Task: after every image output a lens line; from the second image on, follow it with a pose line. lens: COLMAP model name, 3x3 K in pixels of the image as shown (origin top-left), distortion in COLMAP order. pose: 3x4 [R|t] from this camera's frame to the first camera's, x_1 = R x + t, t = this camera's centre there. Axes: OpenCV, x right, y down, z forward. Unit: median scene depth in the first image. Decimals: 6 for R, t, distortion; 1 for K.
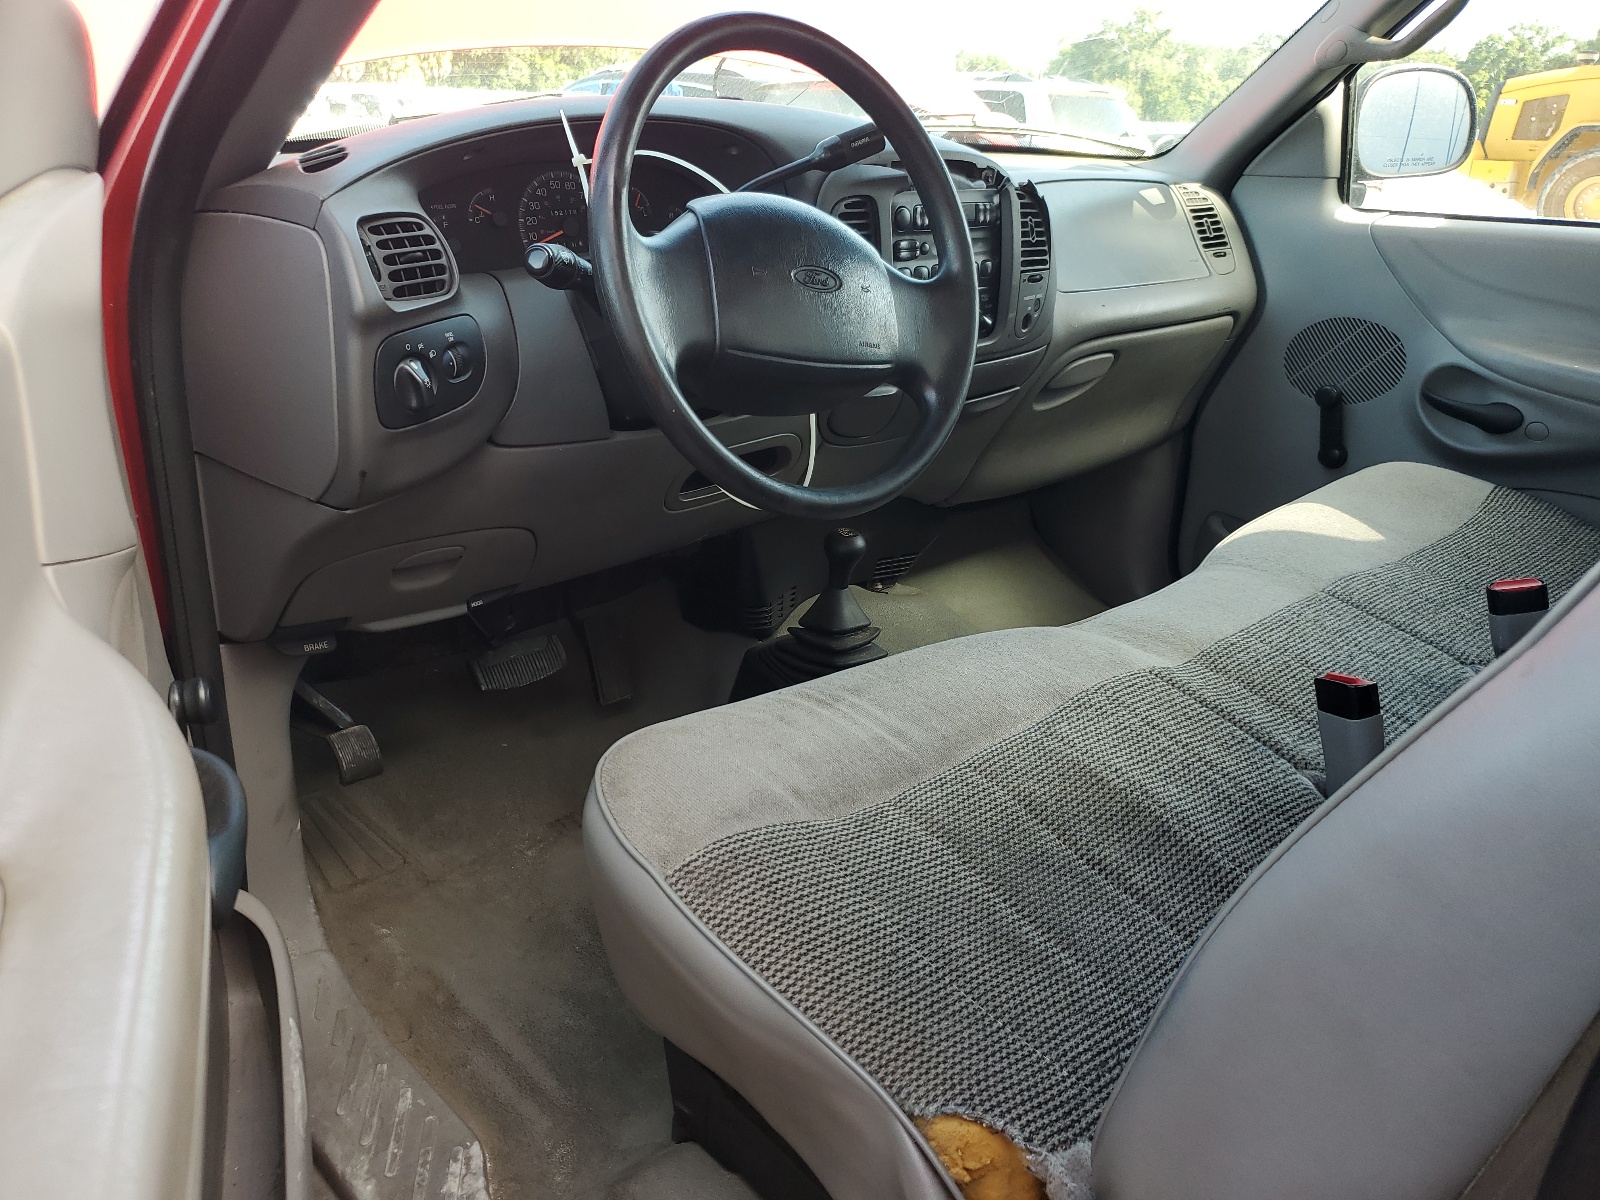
lens RADIAL K [[1209.9, 0, 796.2], [0, 1209.9, 594.0], [0, 0, 1]] dist [0.008401, 0.003146]
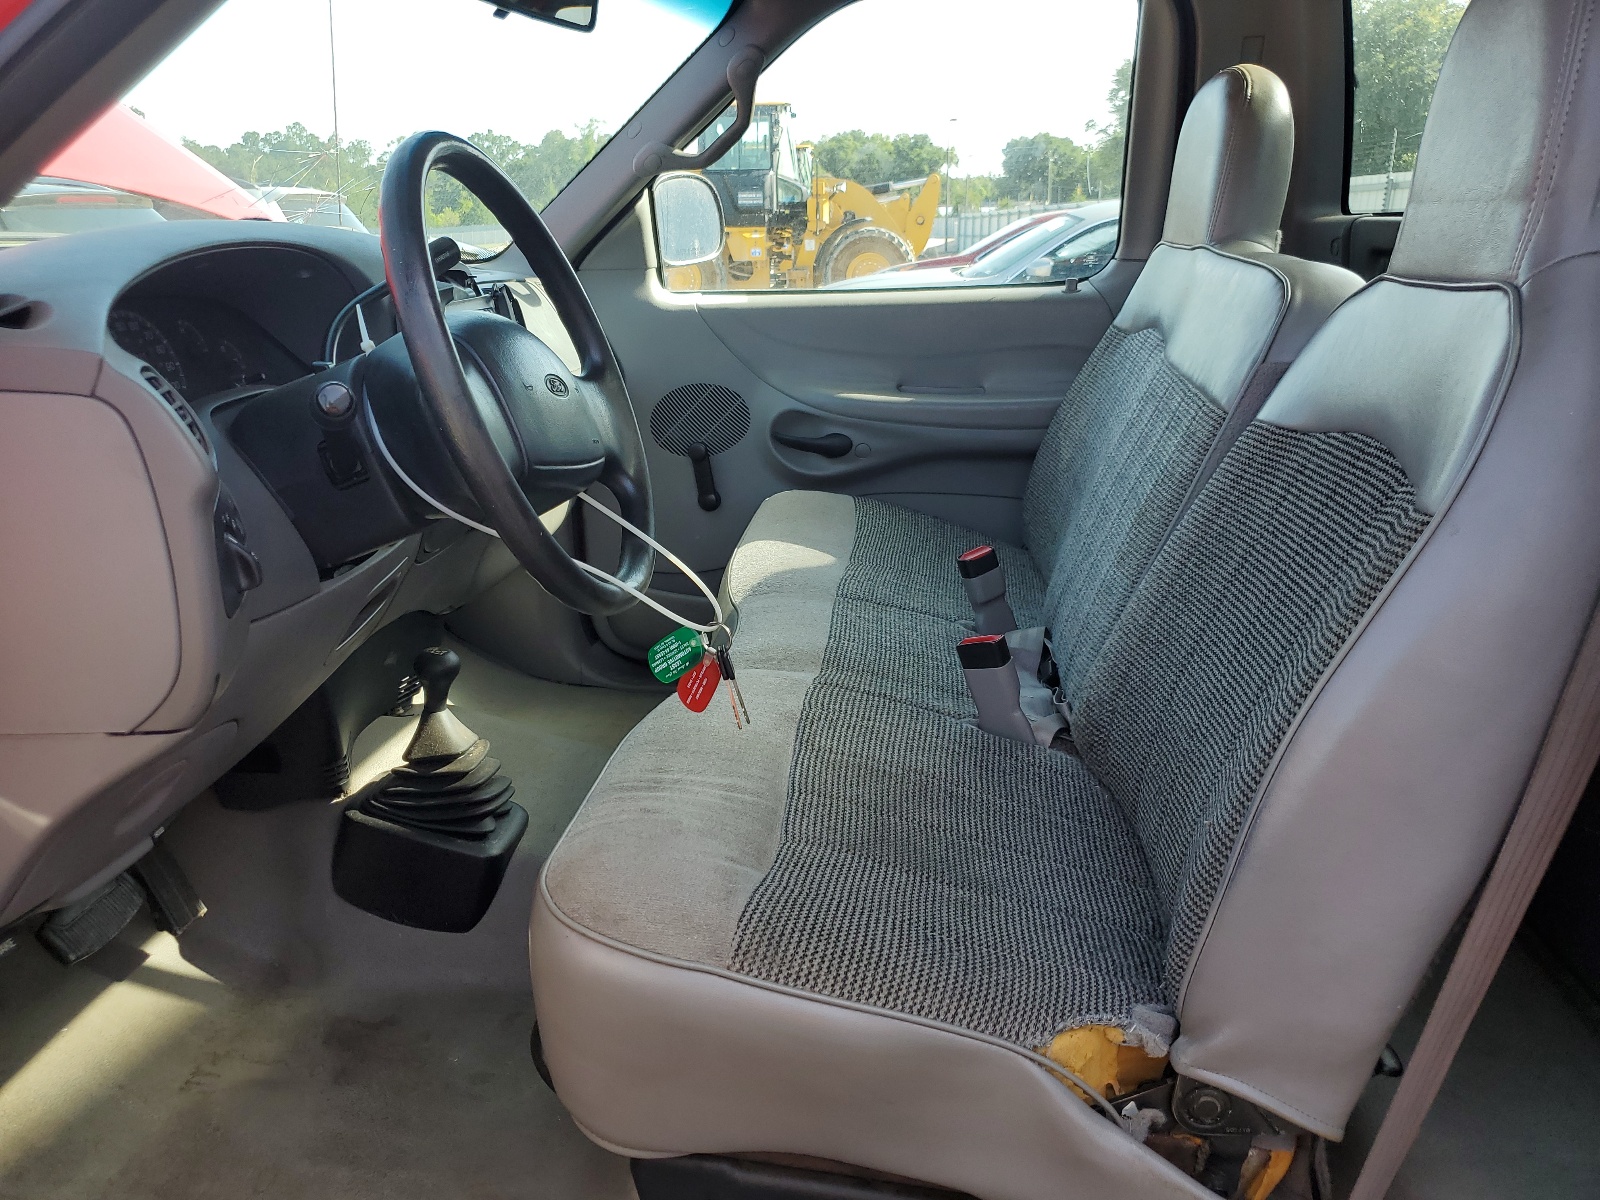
lens RADIAL K [[1209.9, 0, 802.7], [0, 1209.9, 605.3], [0, 0, 1]] dist [0.008401, 0.003146]
pose [[0.770938, -0.234193, 0.592291, -0.381046], [0.275234, 0.961131, 0.021783, -0.039202], [-0.574371, 0.146225, 0.805429, 0.070178]]
